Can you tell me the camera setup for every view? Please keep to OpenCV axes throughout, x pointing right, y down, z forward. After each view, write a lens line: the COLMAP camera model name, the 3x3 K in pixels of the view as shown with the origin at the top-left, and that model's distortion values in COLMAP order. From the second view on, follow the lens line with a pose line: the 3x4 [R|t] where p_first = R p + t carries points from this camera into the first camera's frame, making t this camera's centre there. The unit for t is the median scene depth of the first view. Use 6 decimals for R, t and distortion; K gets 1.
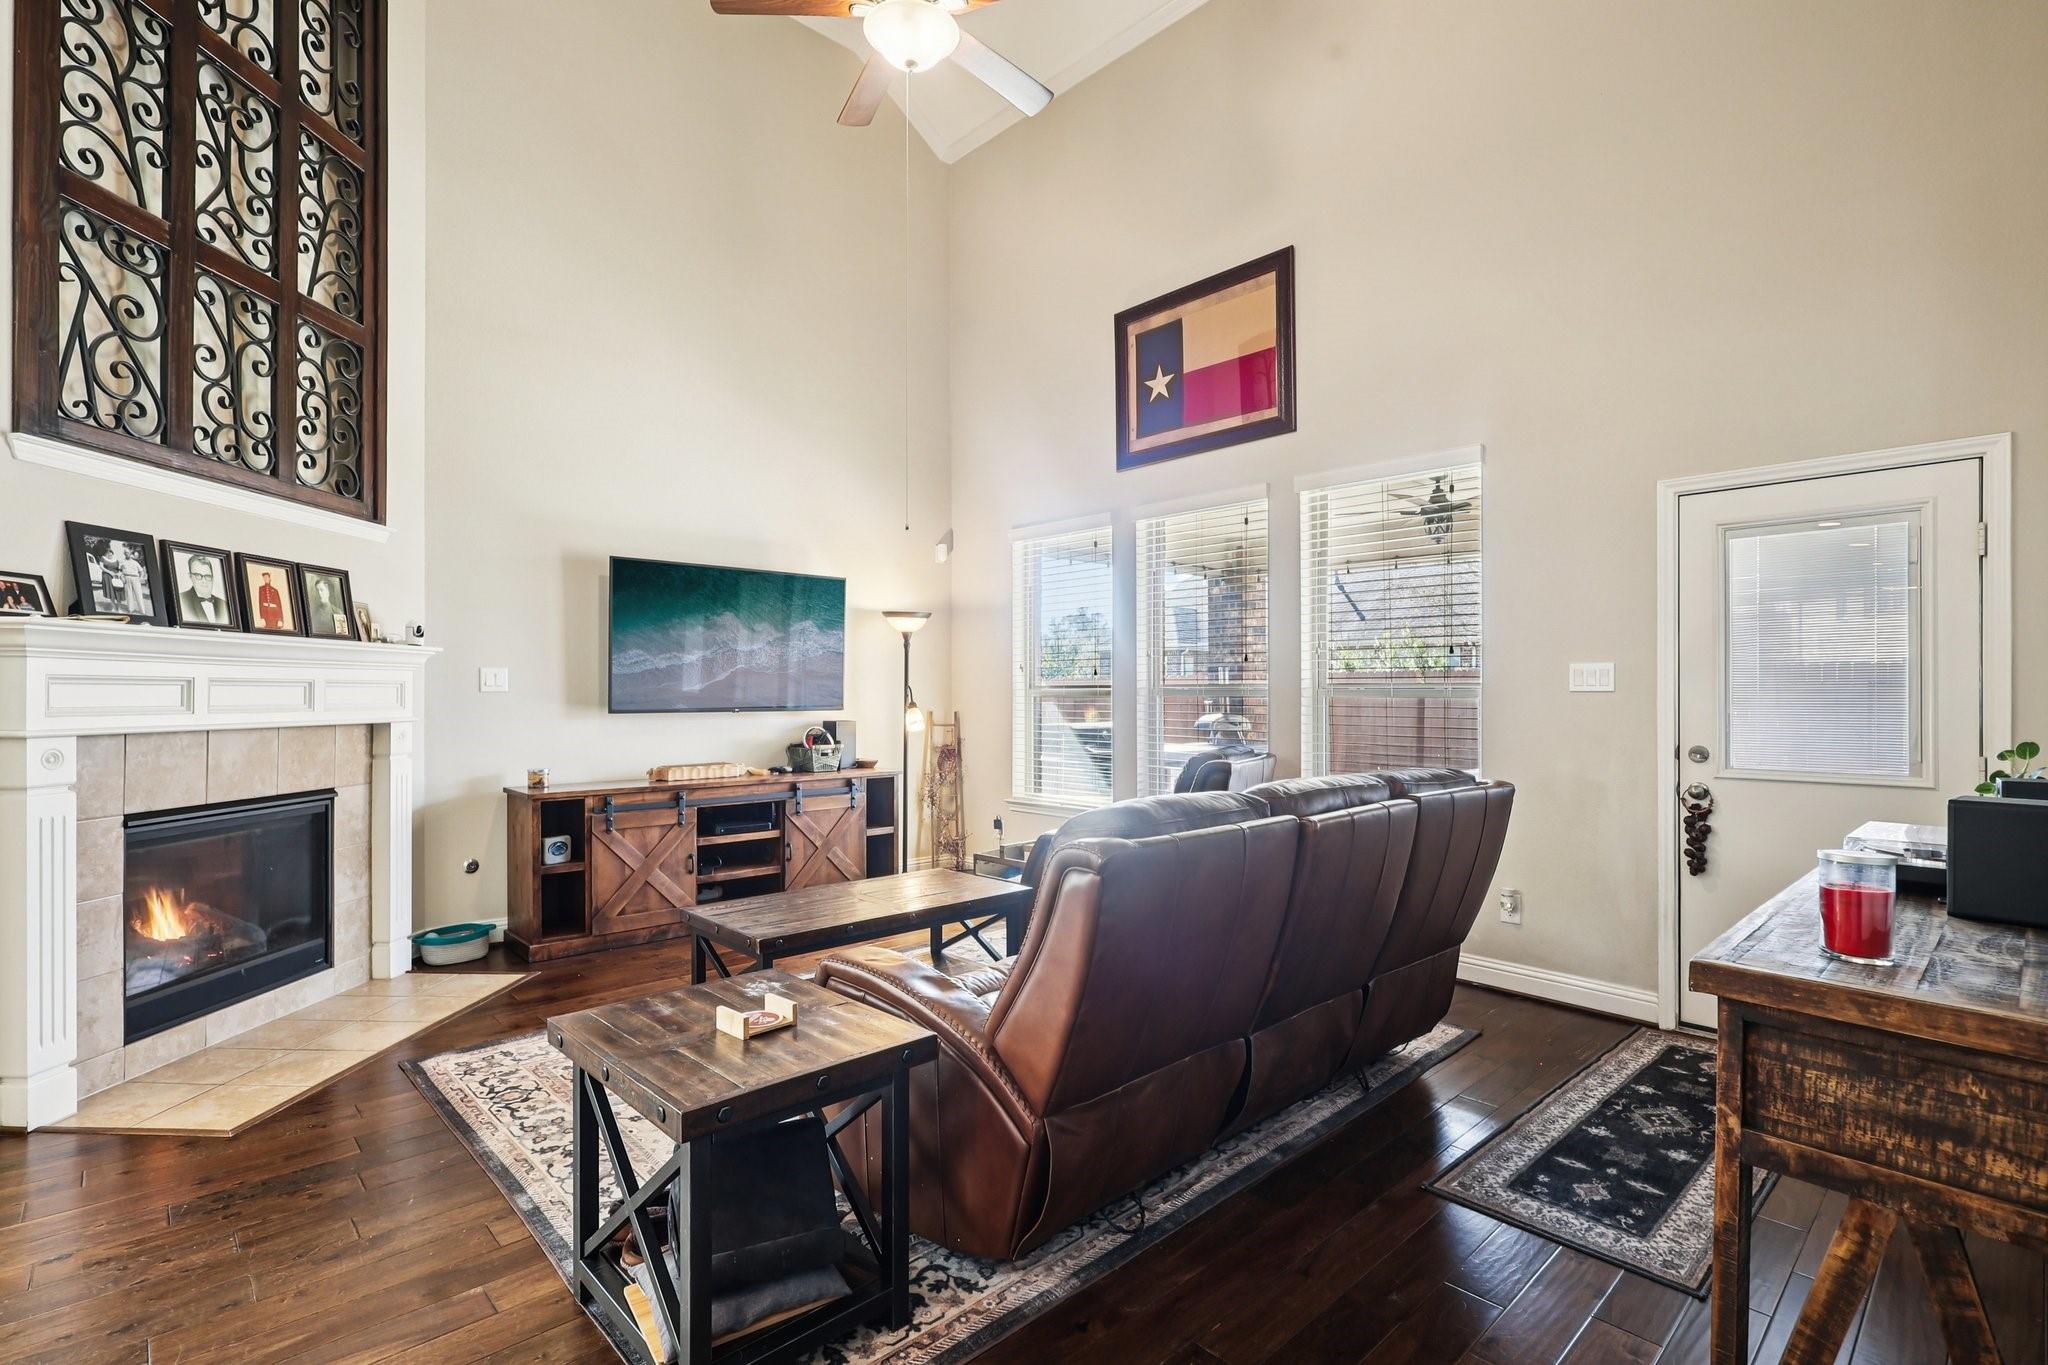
lens RADIAL K [[953.8, 0, 1024.1], [0, 953.8, 693.6], [0, 0, 1]] dist [-0.001537, 0.002467]
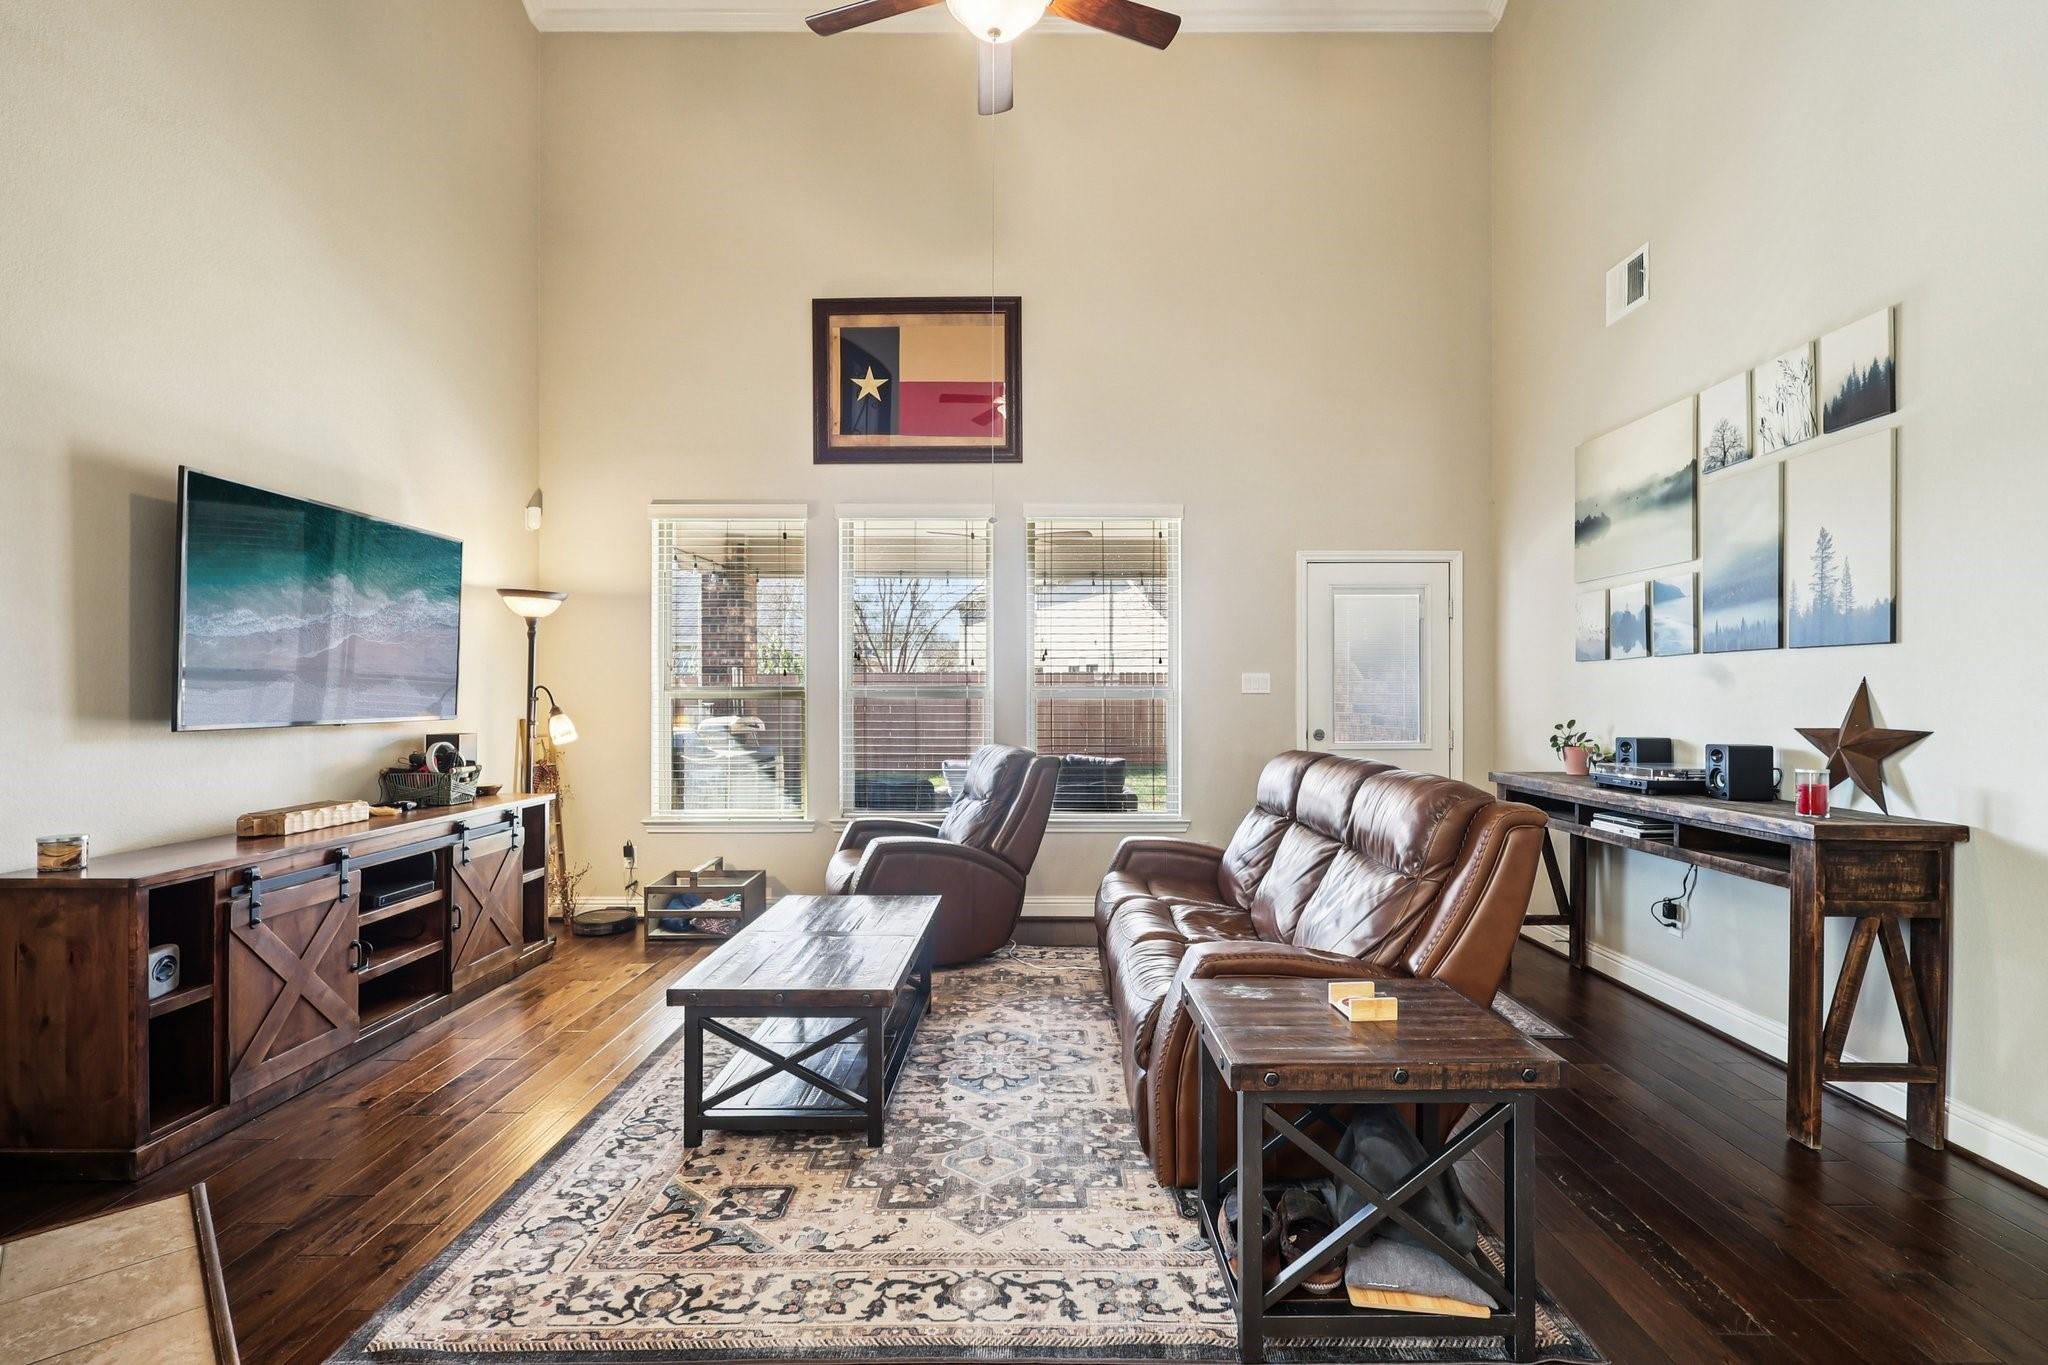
lens RADIAL K [[953.8, 0, 1030.5], [0, 953.8, 689.9], [0, 0, 1]] dist [-0.001537, 0.002467]
pose [[0.687286, 0.001100, 0.726387, -0.502845], [0.001979, 0.999992, -0.003386, -0.001990], [-0.726385, 0.003764, 0.687278, 0.207876]]
